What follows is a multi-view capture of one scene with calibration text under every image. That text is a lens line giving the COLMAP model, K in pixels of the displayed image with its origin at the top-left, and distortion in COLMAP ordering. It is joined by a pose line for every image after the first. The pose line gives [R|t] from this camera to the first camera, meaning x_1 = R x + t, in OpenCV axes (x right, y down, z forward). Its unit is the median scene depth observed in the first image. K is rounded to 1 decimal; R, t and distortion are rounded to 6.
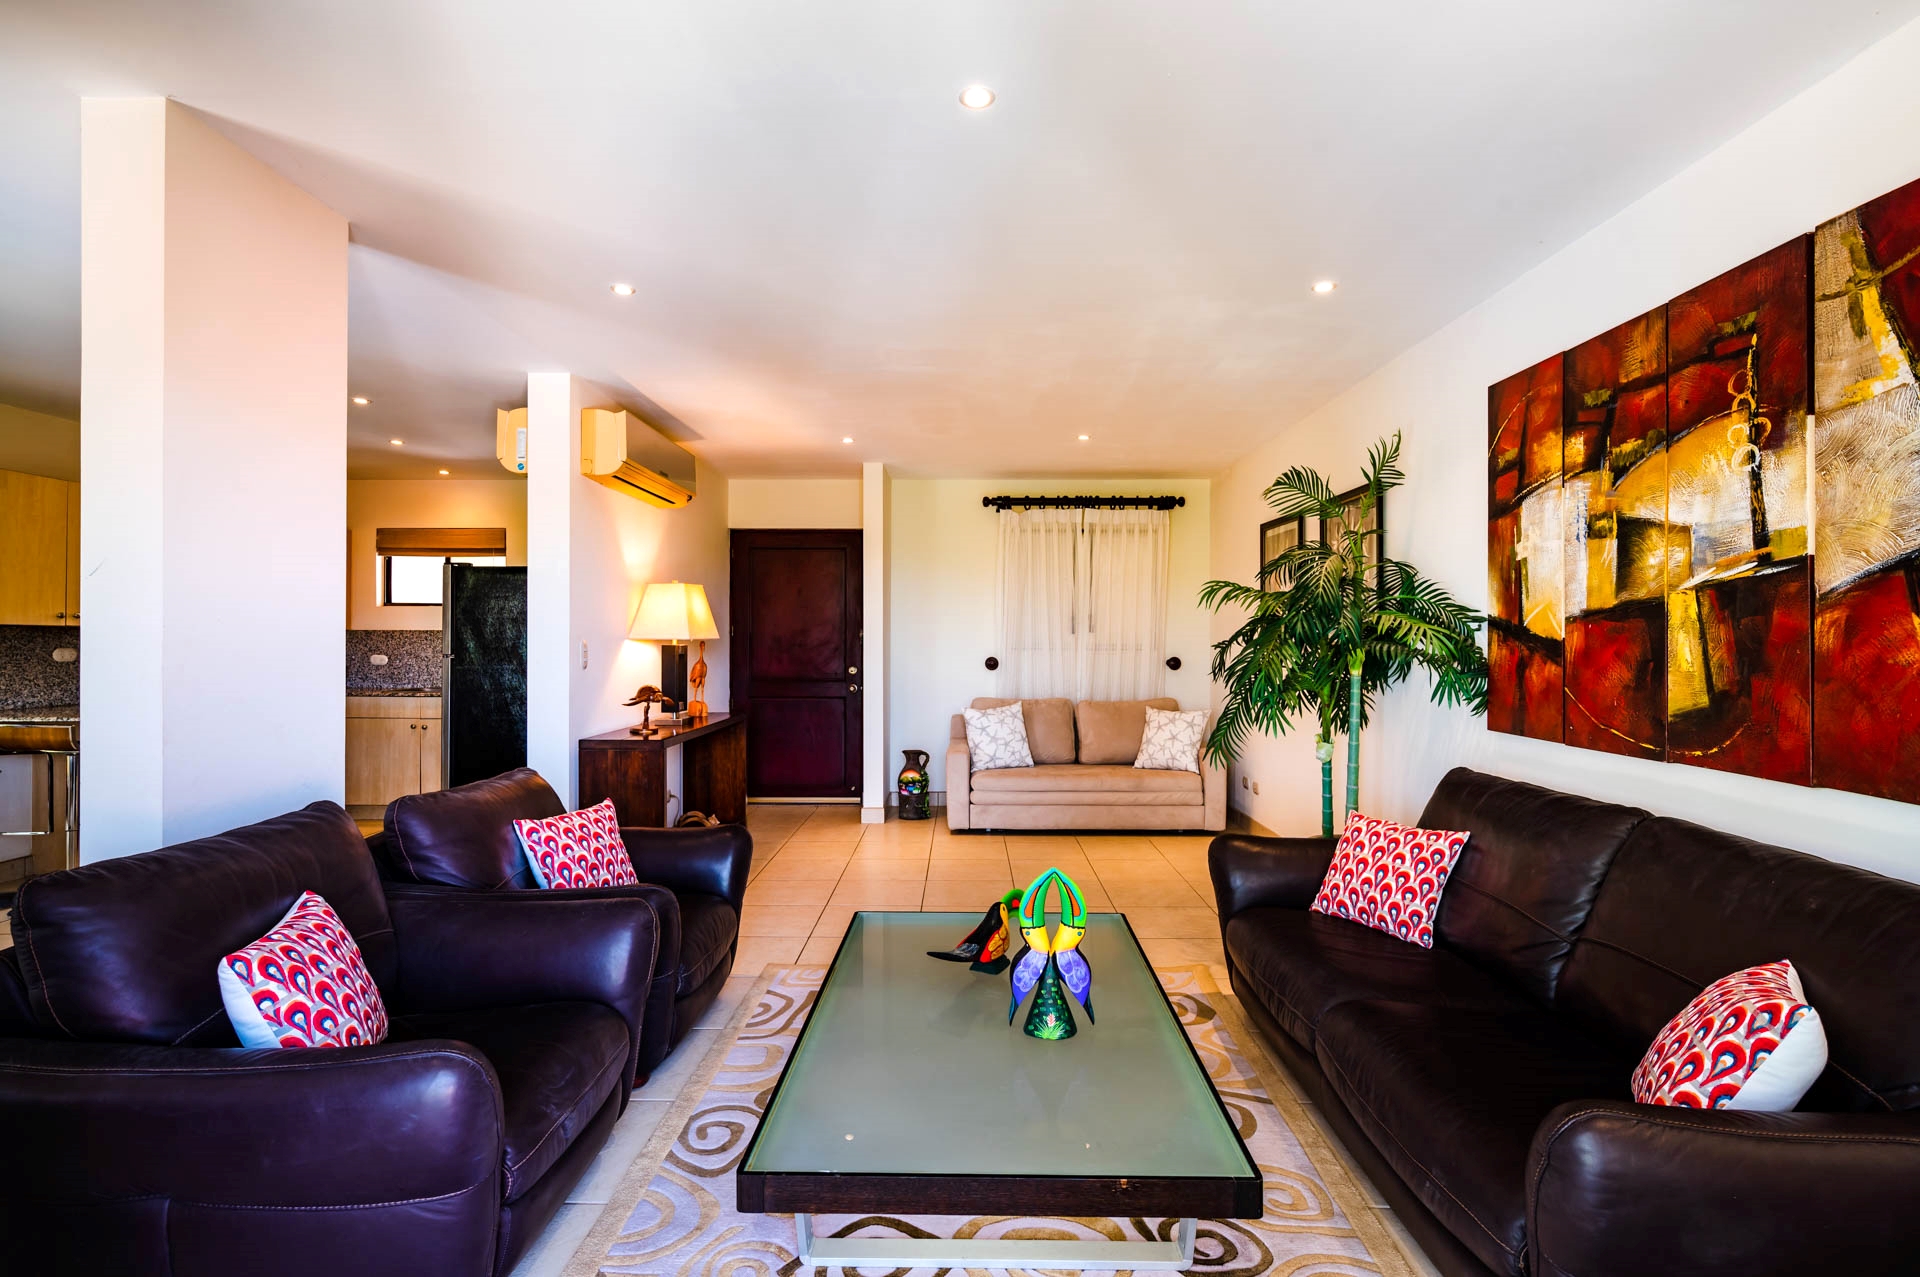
lens RADIAL K [[901.4, 0, 952.1], [0, 901.4, 640.5], [0, 0, 1]] dist [-0.001930, 0.001010]
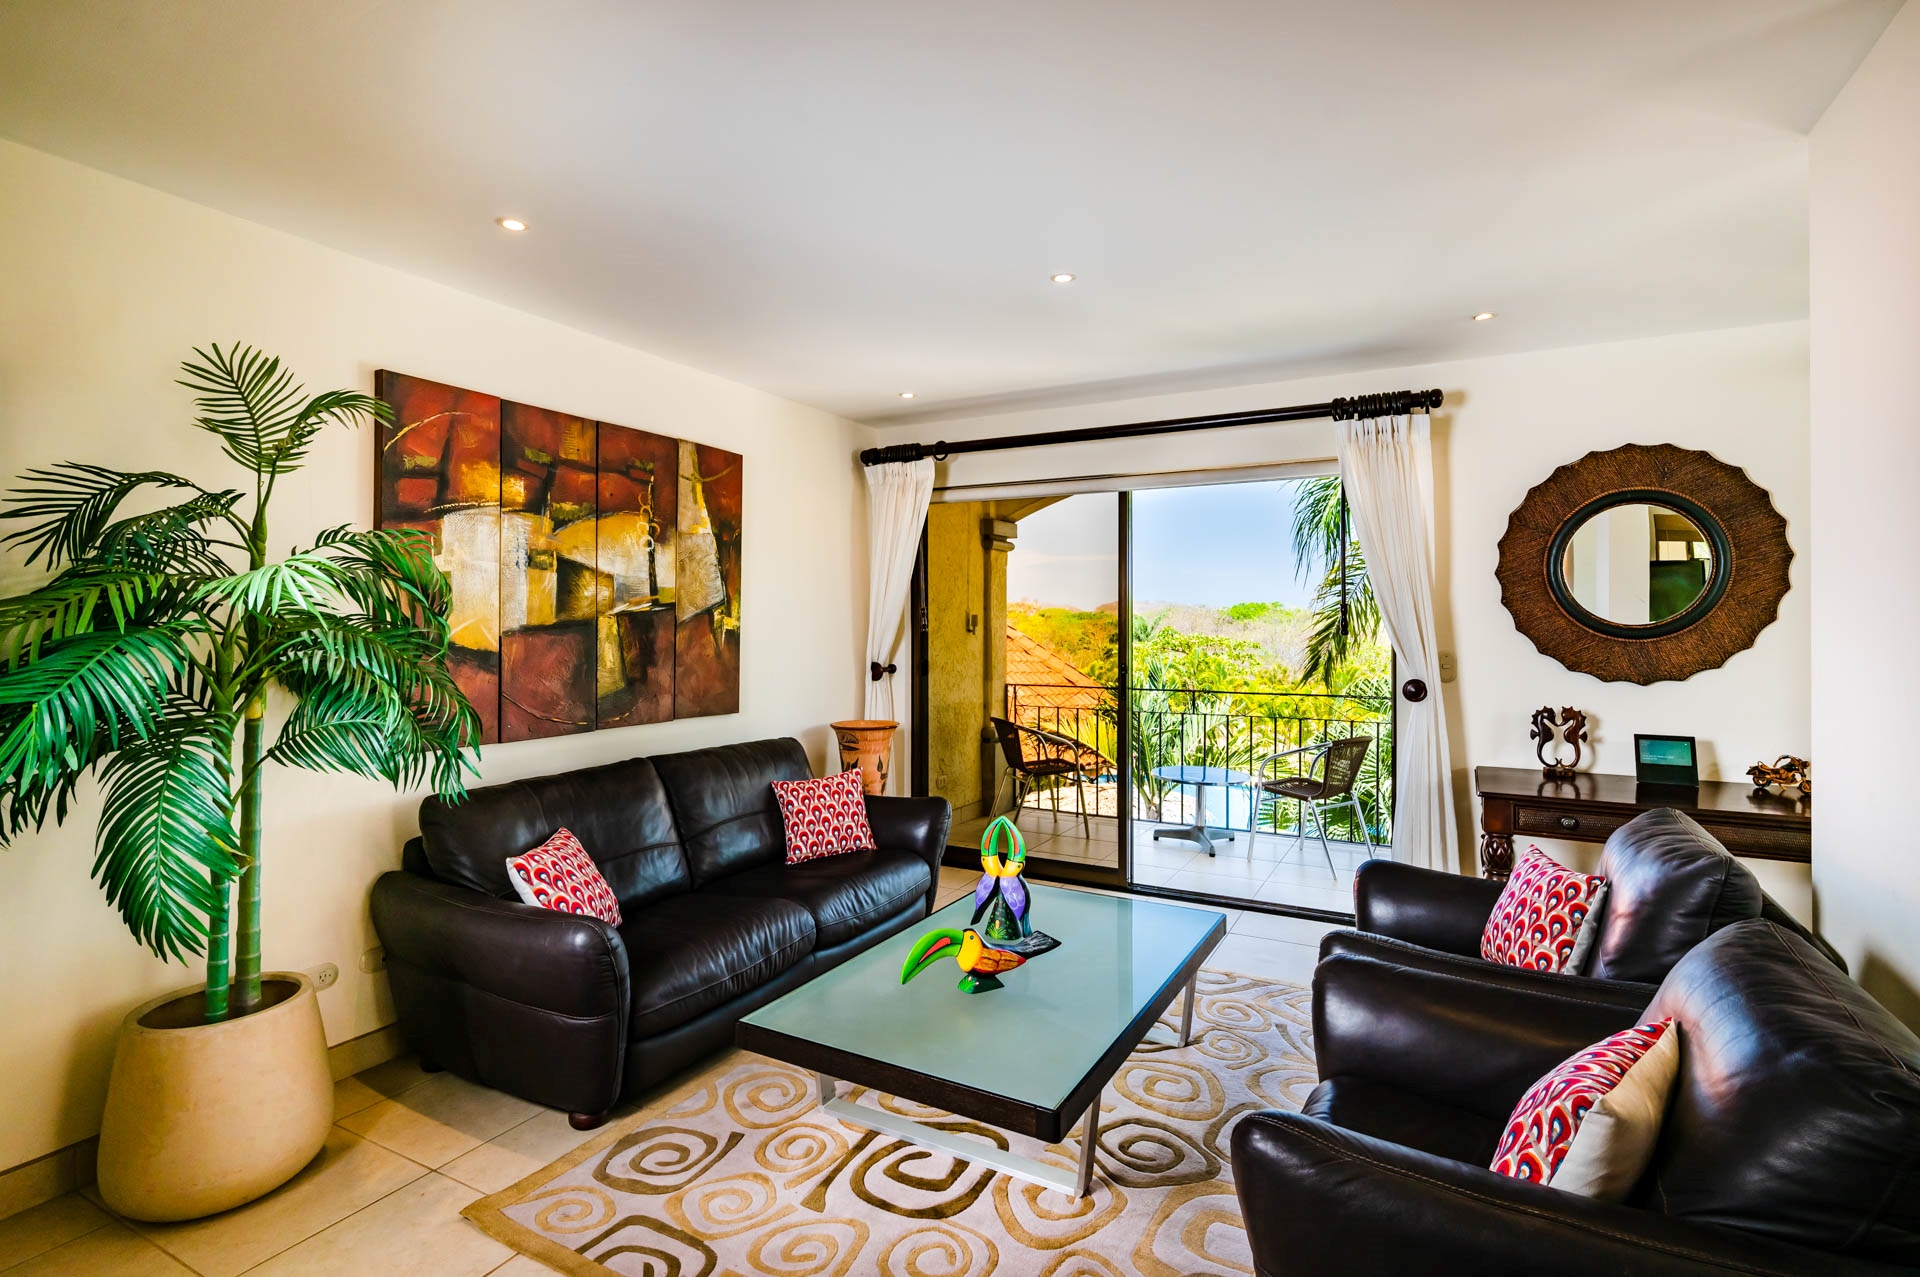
lens RADIAL K [[936.0, 0, 939.2], [0, 936.0, 625.1], [0, 0, 1]] dist [0.004580, 0.000352]
pose [[-0.876528, -0.006704, 0.481304, -0.404382], [-0.003996, 0.999970, 0.006650, -0.046161], [-0.481334, 0.003905, -0.876529, 1.883730]]
